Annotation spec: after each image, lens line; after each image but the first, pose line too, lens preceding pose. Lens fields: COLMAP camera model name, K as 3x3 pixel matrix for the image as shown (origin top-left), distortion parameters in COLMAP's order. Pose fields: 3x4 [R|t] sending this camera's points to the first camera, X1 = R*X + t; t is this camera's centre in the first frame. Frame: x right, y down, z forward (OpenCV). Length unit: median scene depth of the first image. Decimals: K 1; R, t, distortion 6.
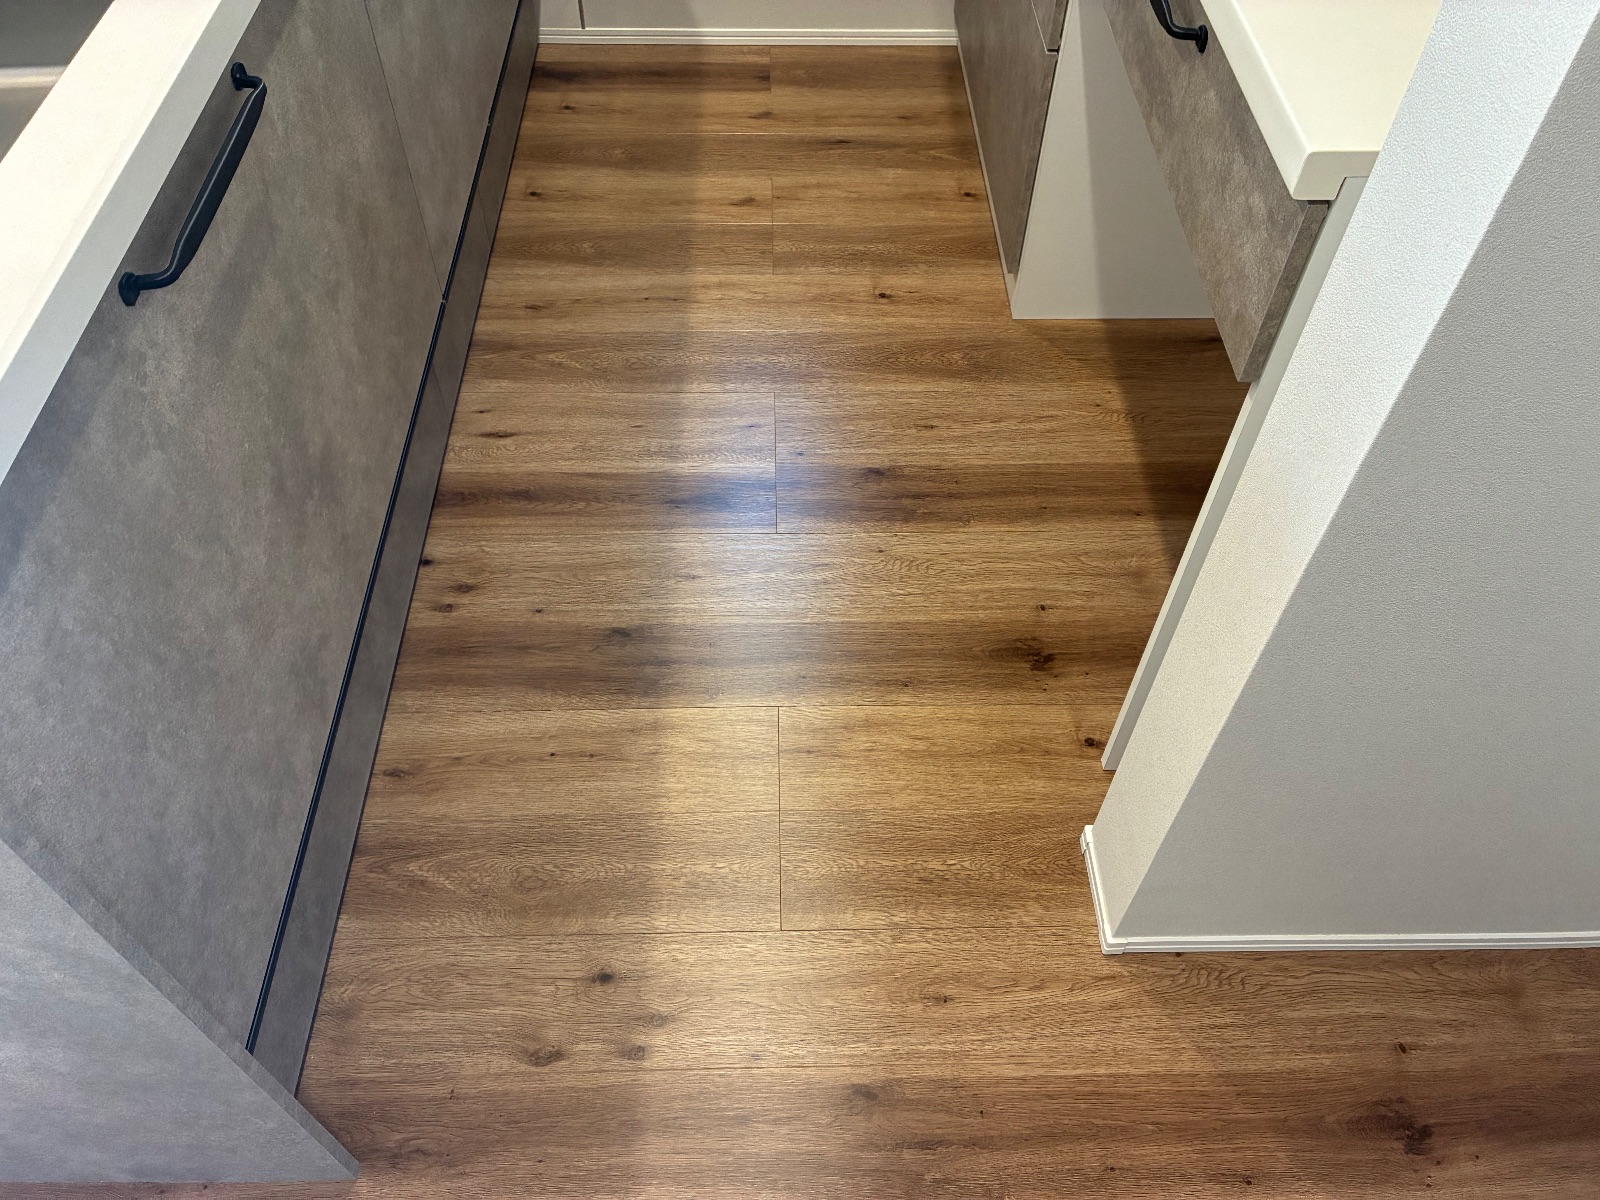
lens RADIAL K [[1217.9, 0, 800.0], [0, 1217.9, 600.0], [0, 0, 1]] dist [0.000881, -0.000882]
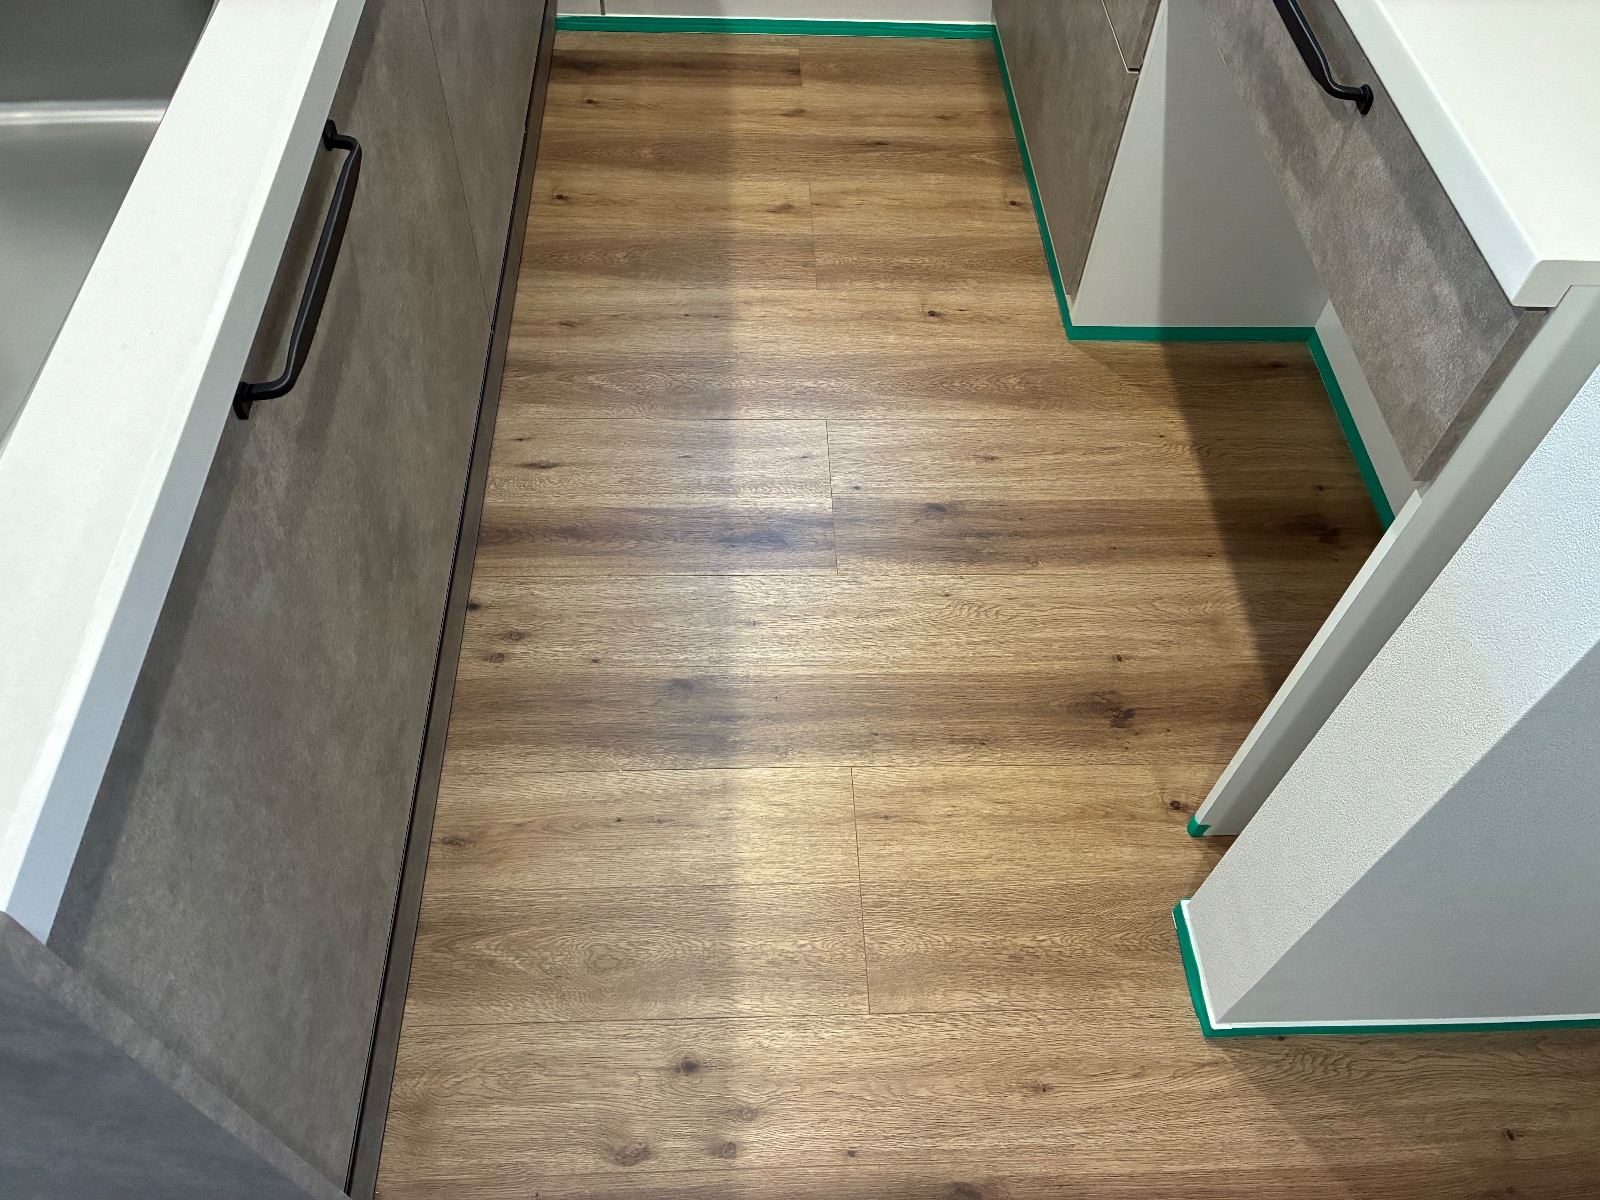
lens RADIAL K [[1218.1, 0, 786.3], [0, 1218.1, 600.6], [0, 0, 1]] dist [0.001480, -0.001207]
pose [[0.999708, 0.003991, 0.023832, -0.097912], [-0.004830, 0.999366, 0.035271, -0.081244], [-0.023676, -0.035376, 0.999094, 0.050579]]
